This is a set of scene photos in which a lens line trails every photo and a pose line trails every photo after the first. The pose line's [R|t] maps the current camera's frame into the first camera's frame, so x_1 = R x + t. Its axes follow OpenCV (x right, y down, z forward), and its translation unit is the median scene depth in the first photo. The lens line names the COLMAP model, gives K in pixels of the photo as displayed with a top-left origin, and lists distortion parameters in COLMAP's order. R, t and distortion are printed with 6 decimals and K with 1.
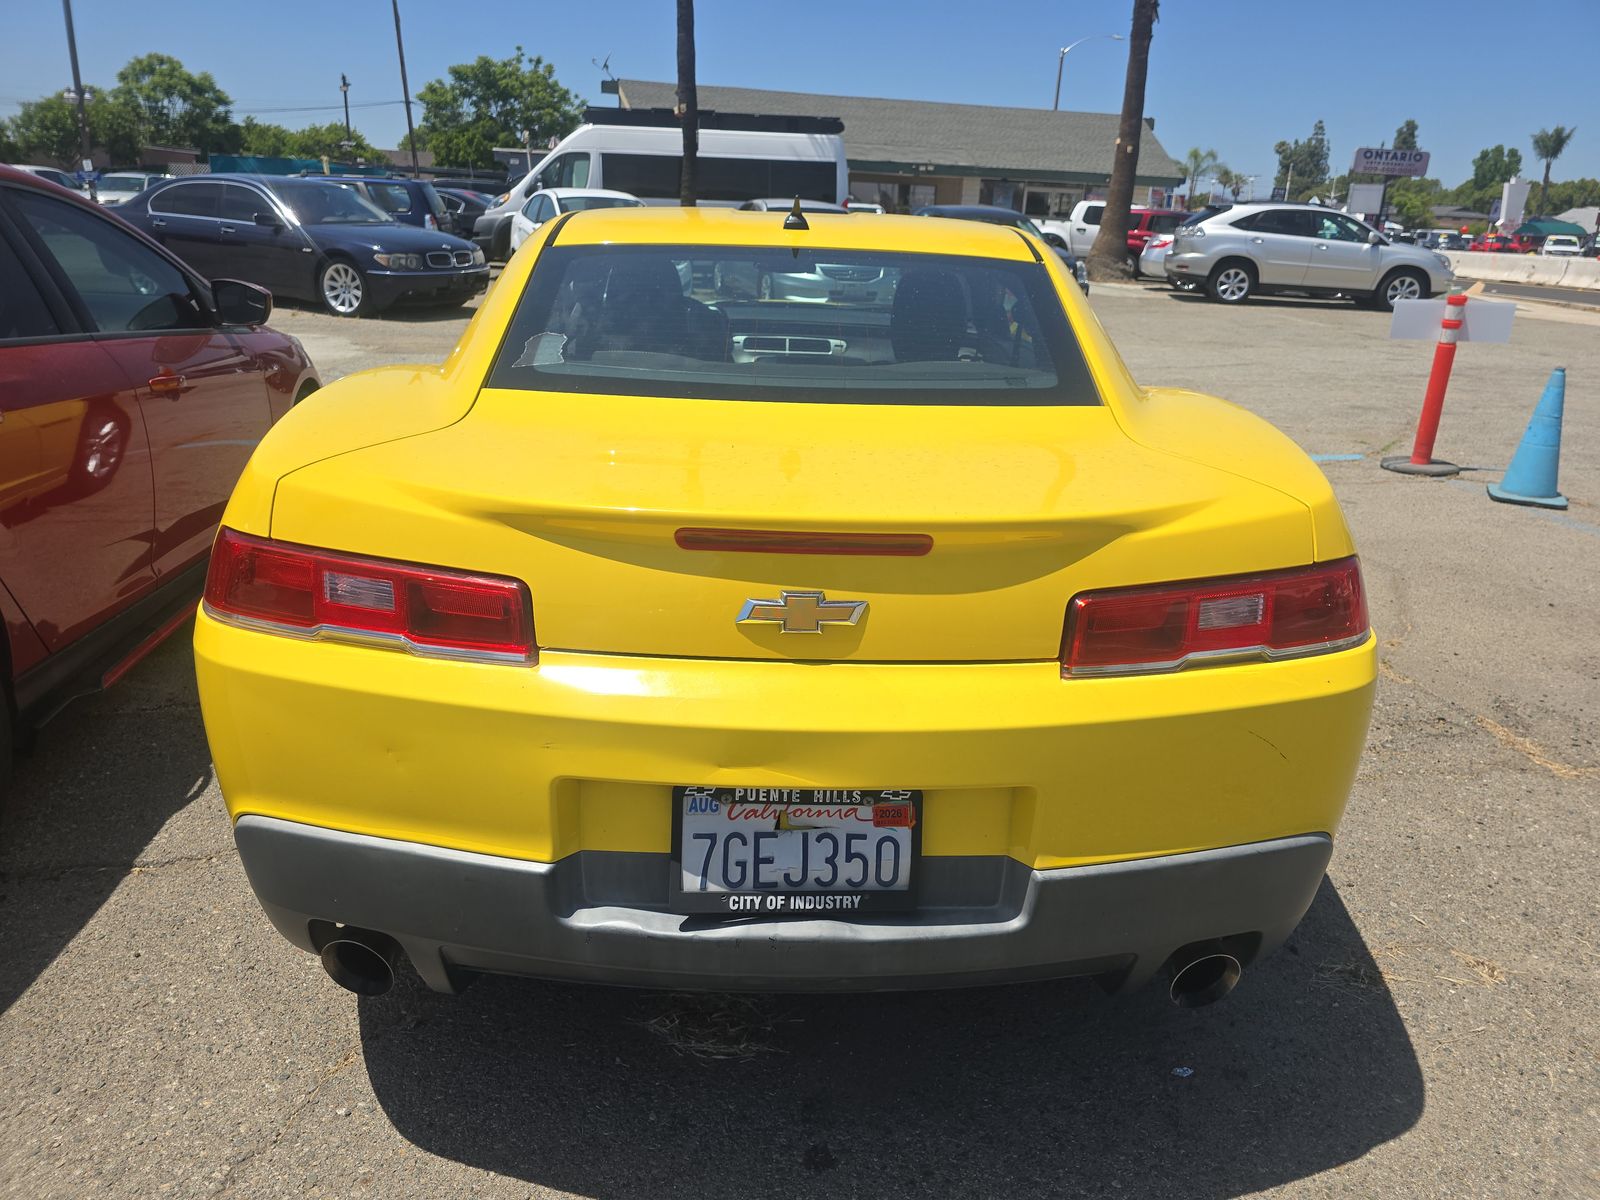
lens RADIAL K [[1093.4, 0, 823.6], [0, 1093.4, 601.5], [0, 0, 1]] dist [0.060554, -0.053644]
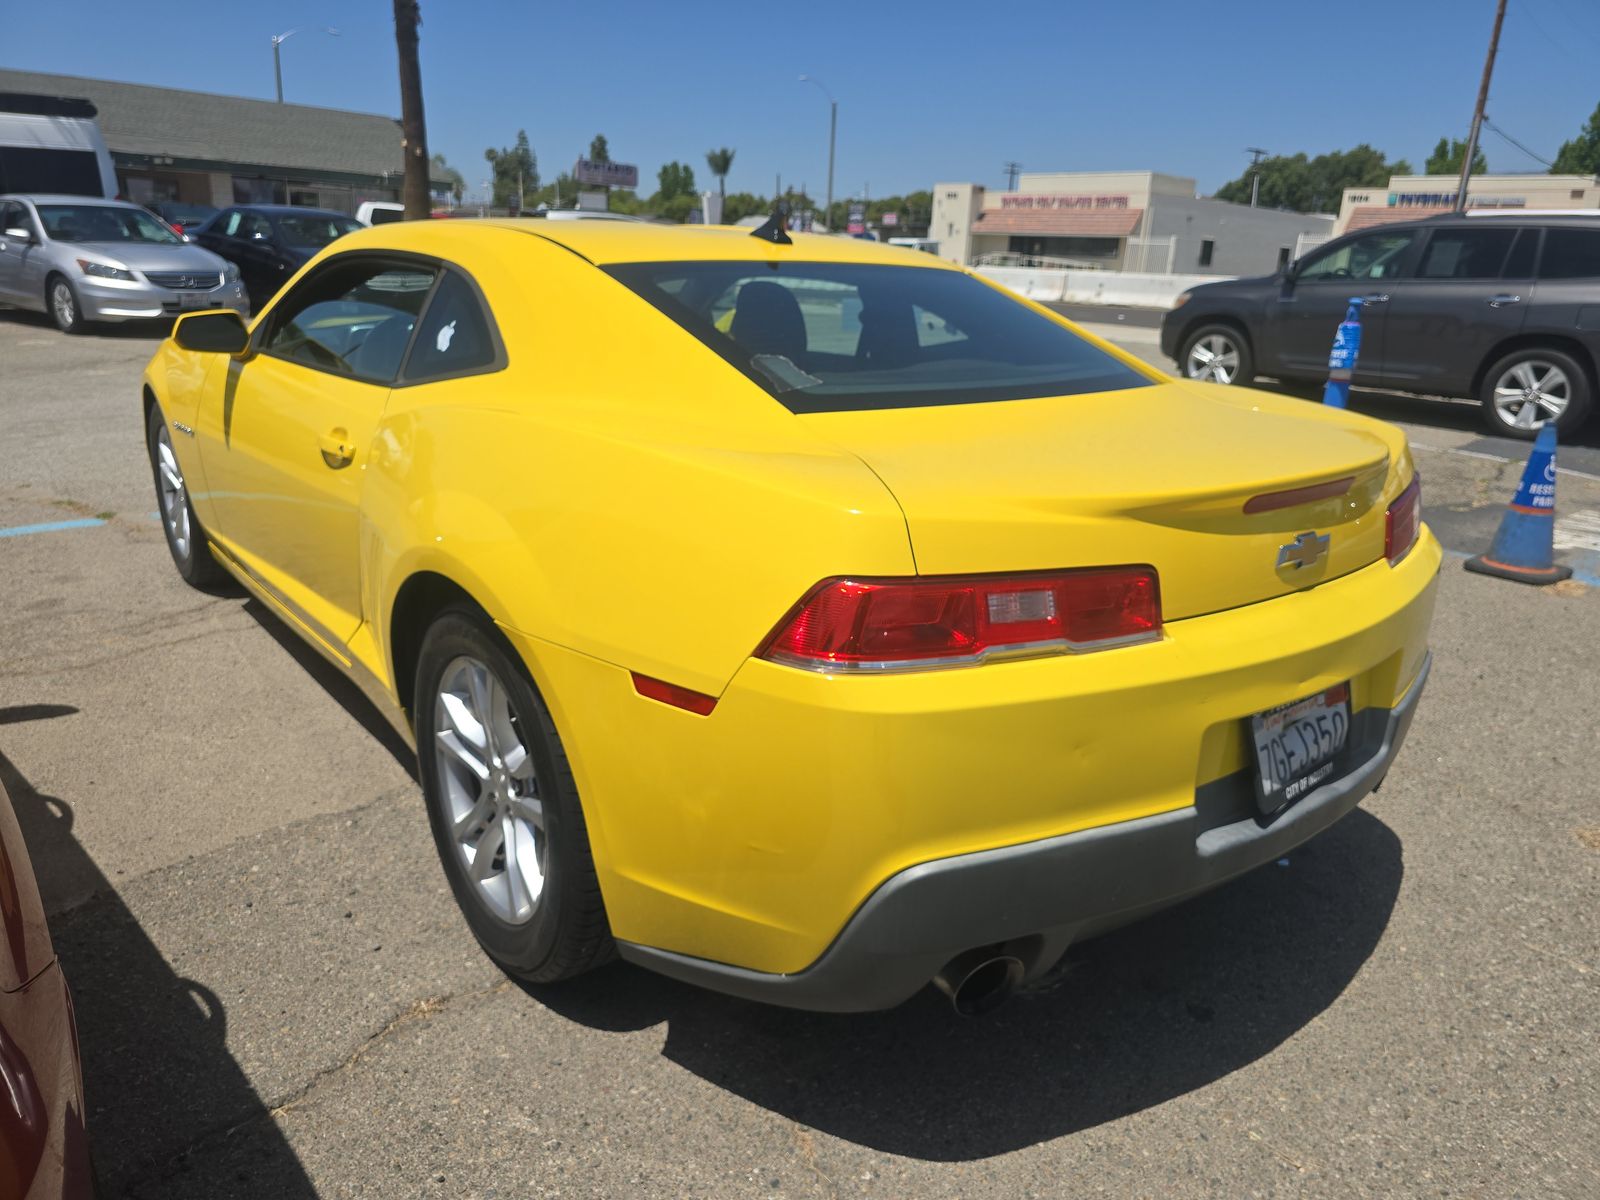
lens RADIAL K [[1121.4, 0, 805.7], [0, 1121.4, 605.1], [0, 0, 1]] dist [0.031429, -0.041179]
pose [[0.790843, -0.191618, 0.581249, -0.046252], [0.194299, 0.979200, 0.058447, -0.004328], [-0.580358, 0.066714, 0.811624, 0.010334]]
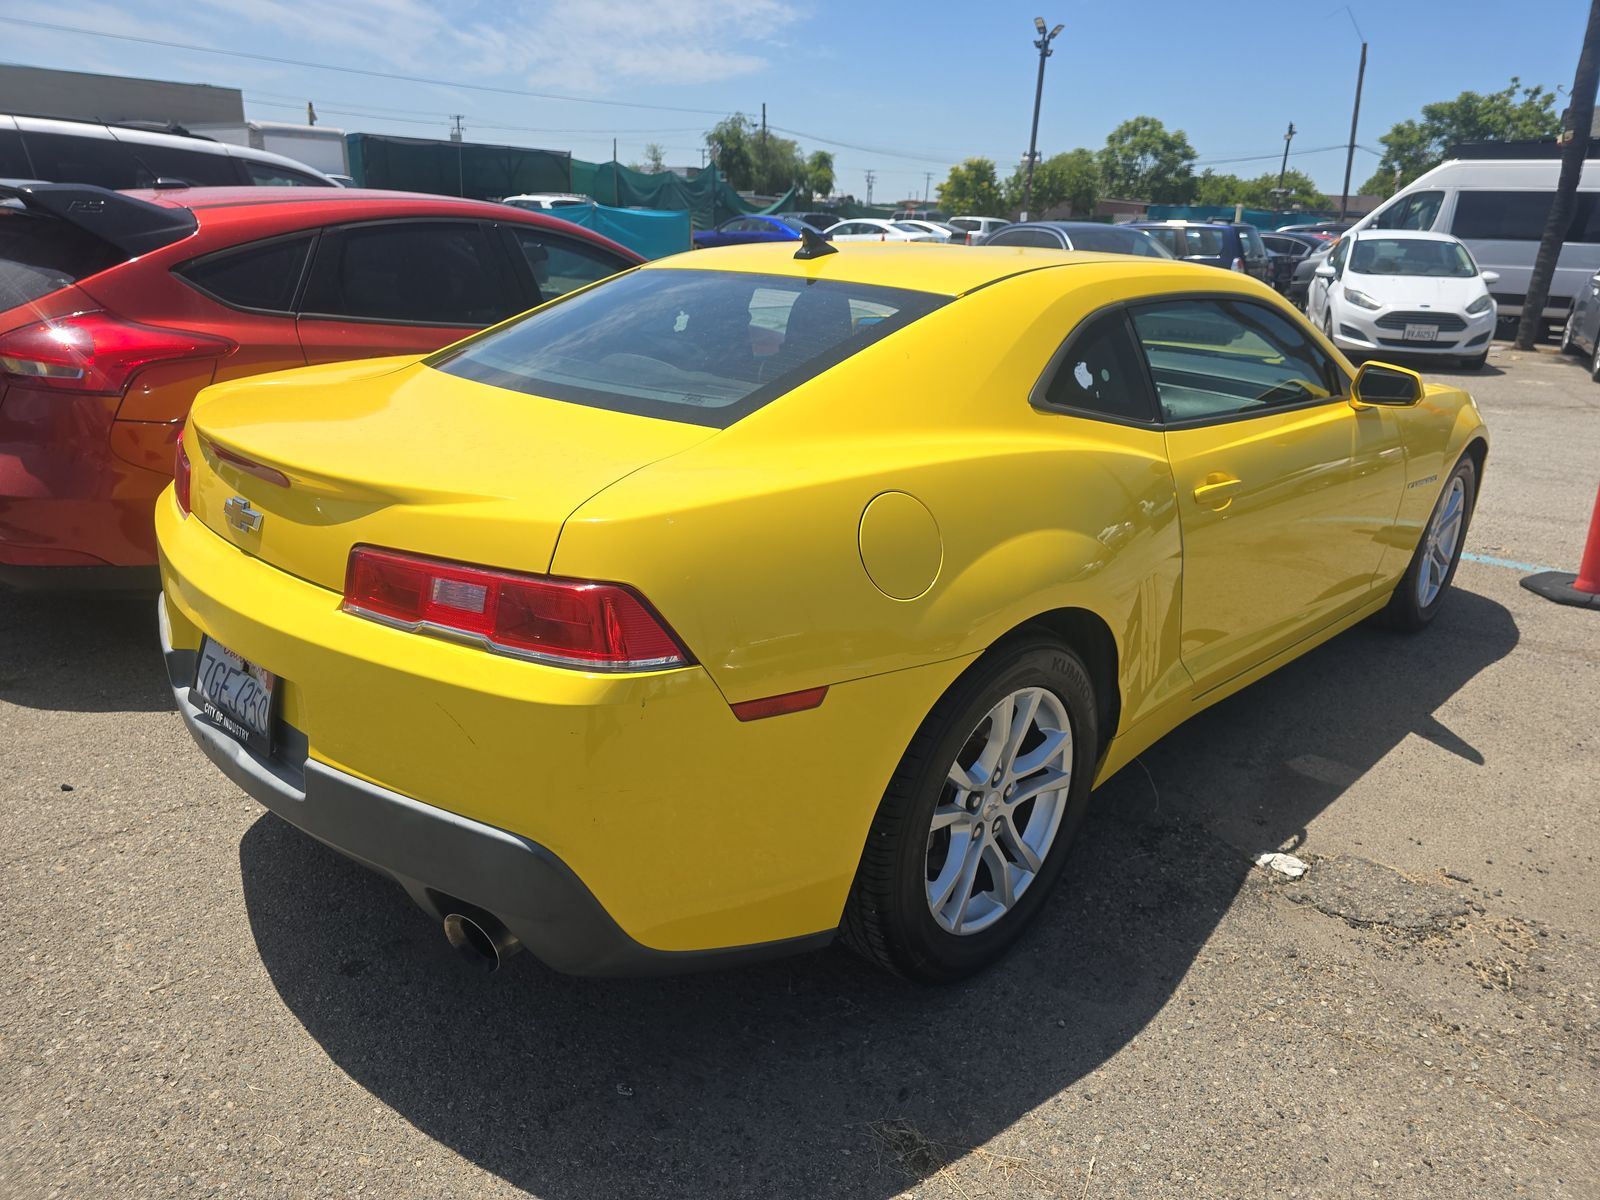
lens RADIAL K [[1121.4, 0, 805.7], [0, 1121.4, 605.1], [0, 0, 1]] dist [0.031429, -0.041179]
pose [[0.697915, 0.221199, -0.681165, 0.054916], [-0.248022, 0.966903, 0.059868, -0.005264], [0.671863, 0.127162, 0.729678, 0.016603]]
